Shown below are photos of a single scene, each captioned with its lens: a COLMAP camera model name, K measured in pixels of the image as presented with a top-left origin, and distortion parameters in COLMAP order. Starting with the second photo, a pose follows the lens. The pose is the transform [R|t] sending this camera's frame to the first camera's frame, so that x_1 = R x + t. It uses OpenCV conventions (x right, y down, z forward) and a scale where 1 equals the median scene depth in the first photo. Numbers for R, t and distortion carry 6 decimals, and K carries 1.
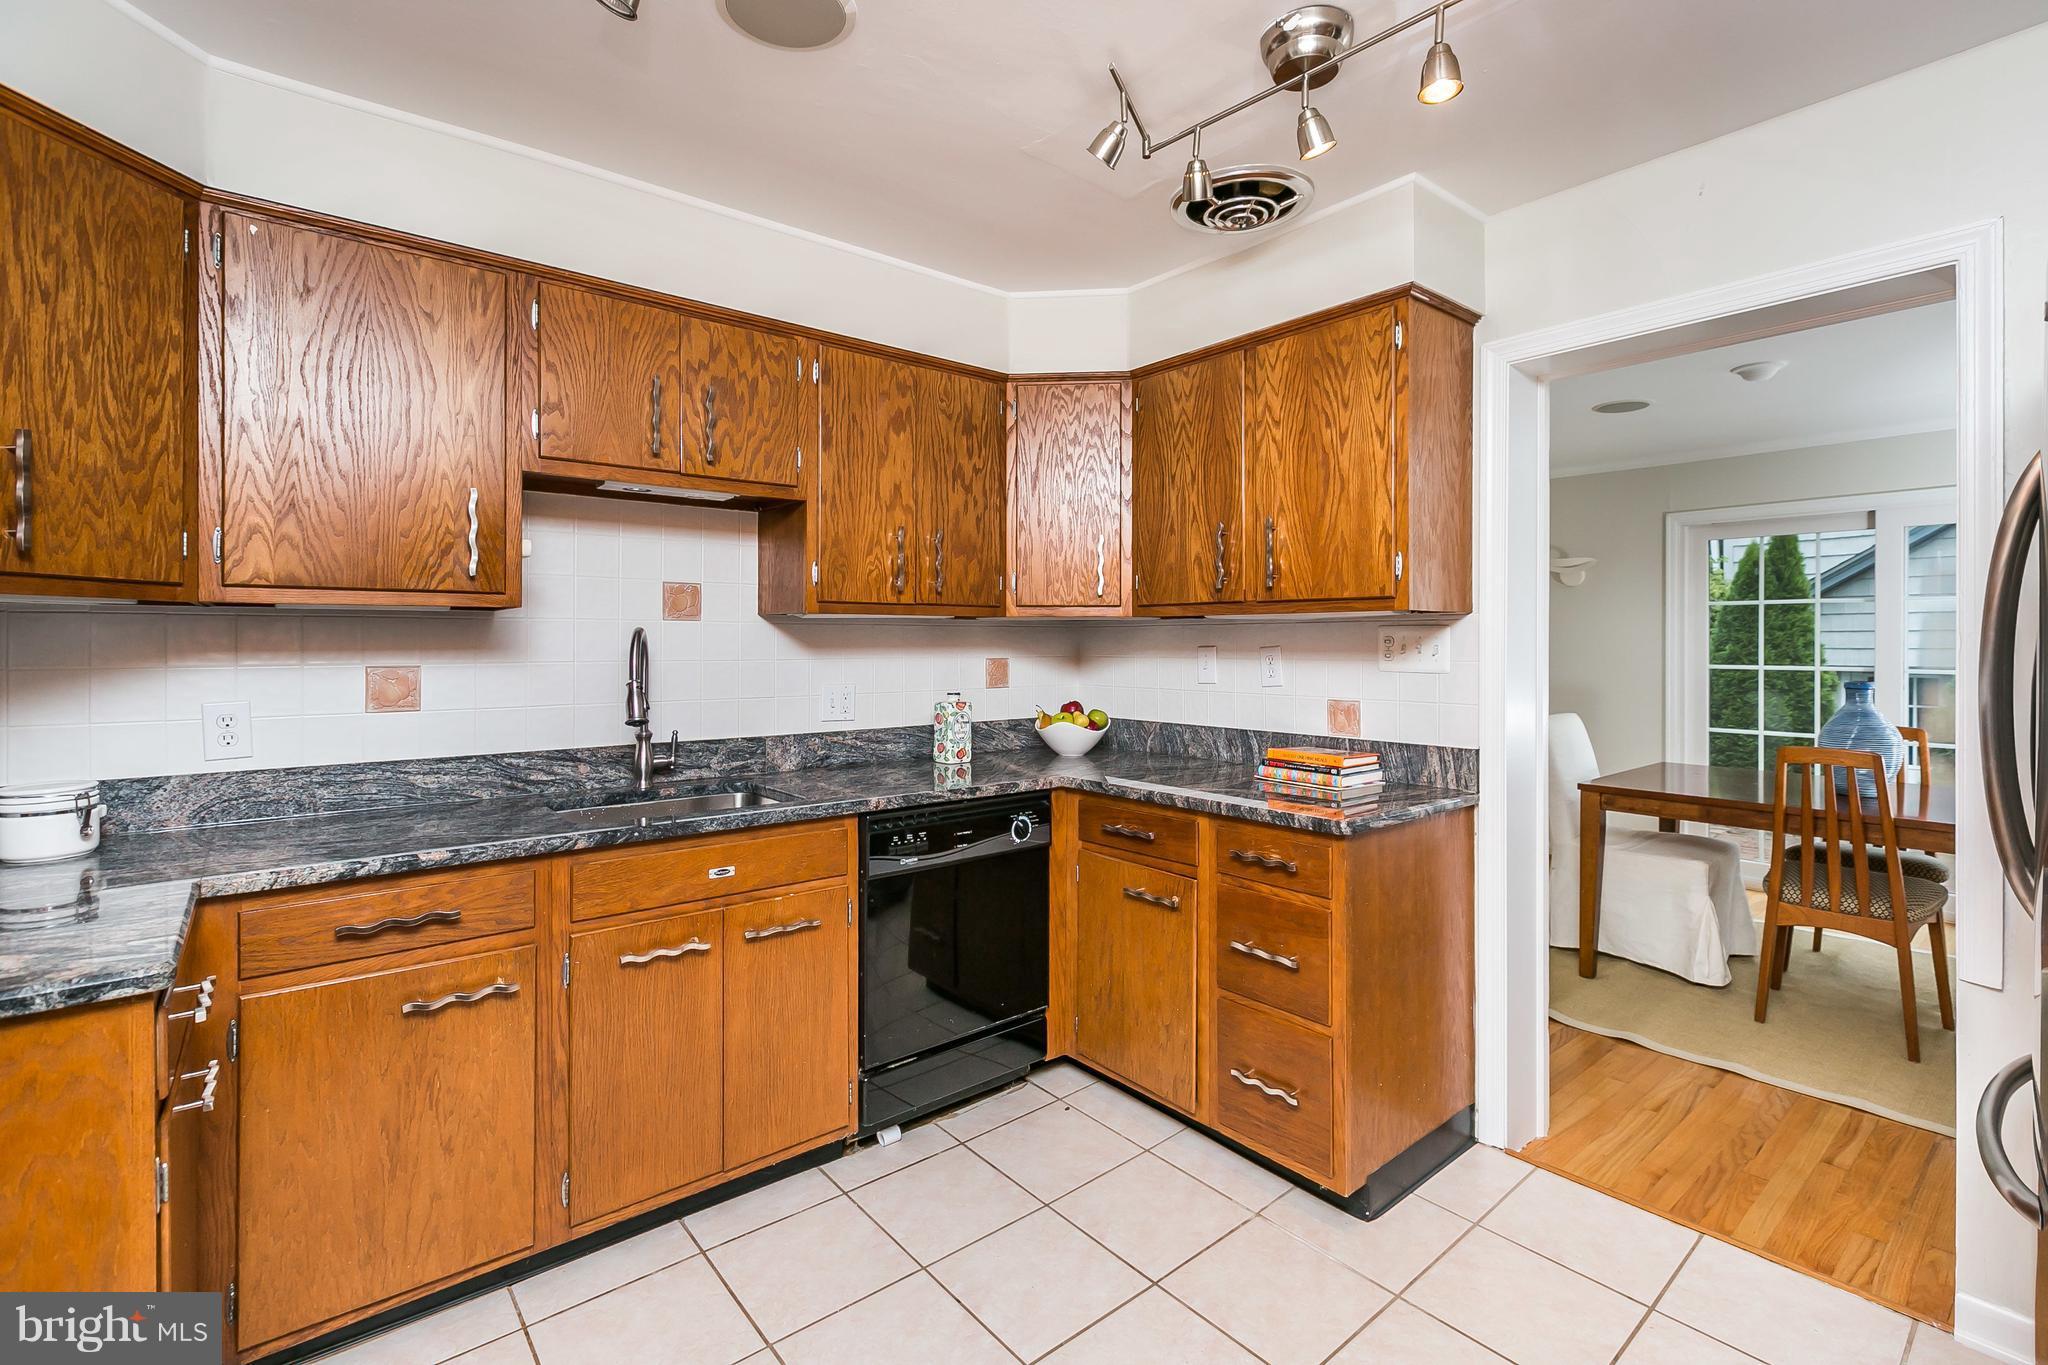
lens RADIAL K [[928.4, 0, 1058.4], [0, 928.4, 636.6], [0, 0, 1]] dist [0.002316, -0.000467]
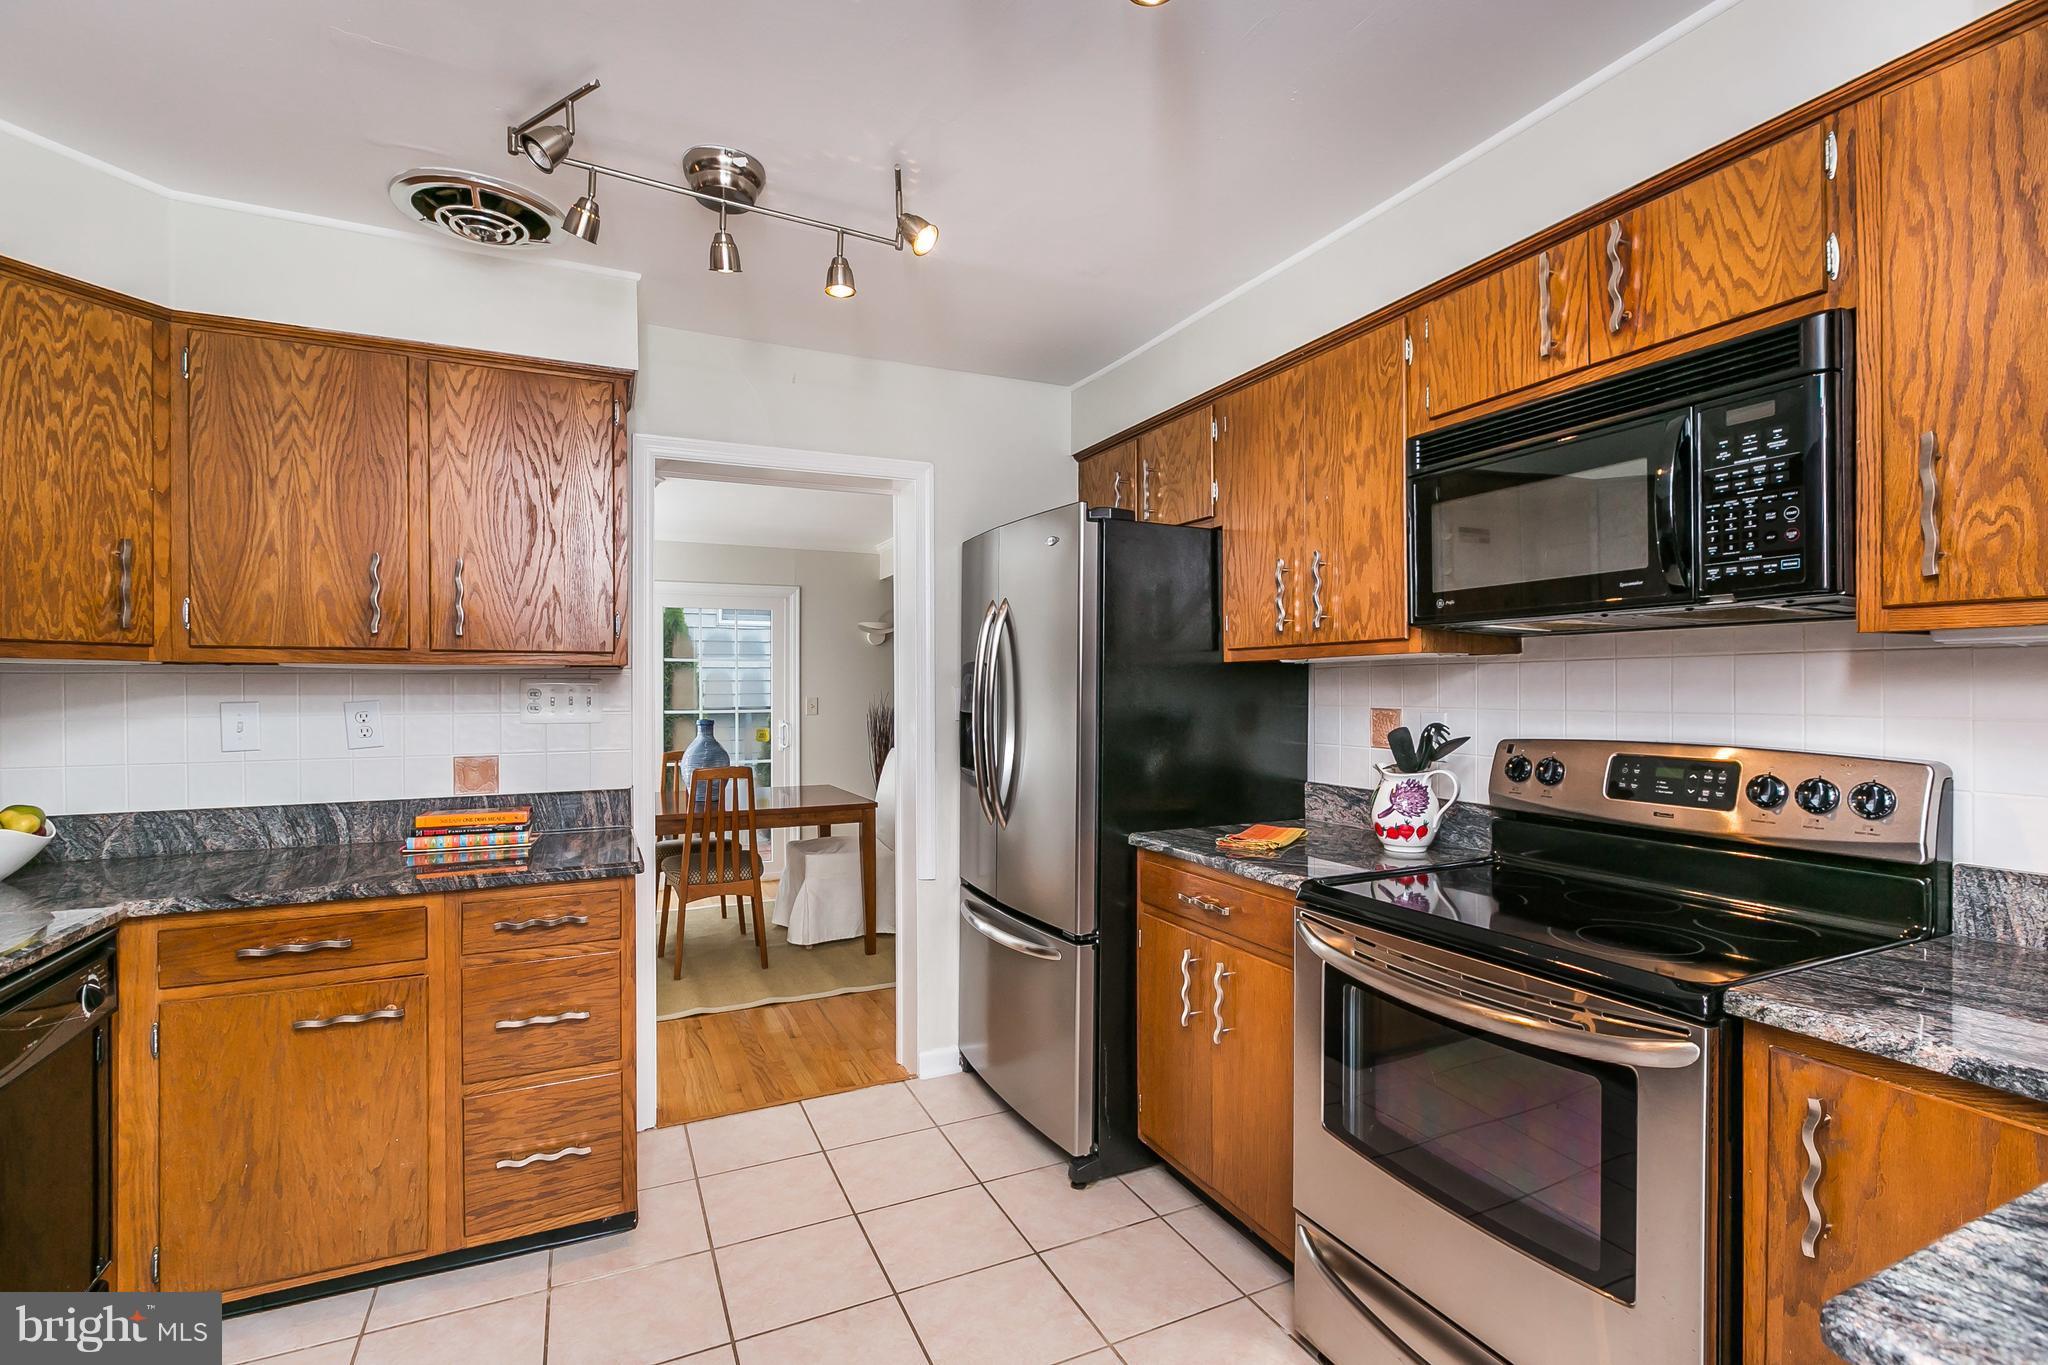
lens RADIAL K [[928.4, 0, 1024.2], [0, 928.4, 690.2], [0, 0, 1]] dist [0.002316, -0.000467]
pose [[0.265253, -0.003779, 0.964172, -0.505287], [-0.001949, 0.999988, 0.004455, -0.005091], [-0.964177, -0.003061, 0.265242, 0.230868]]
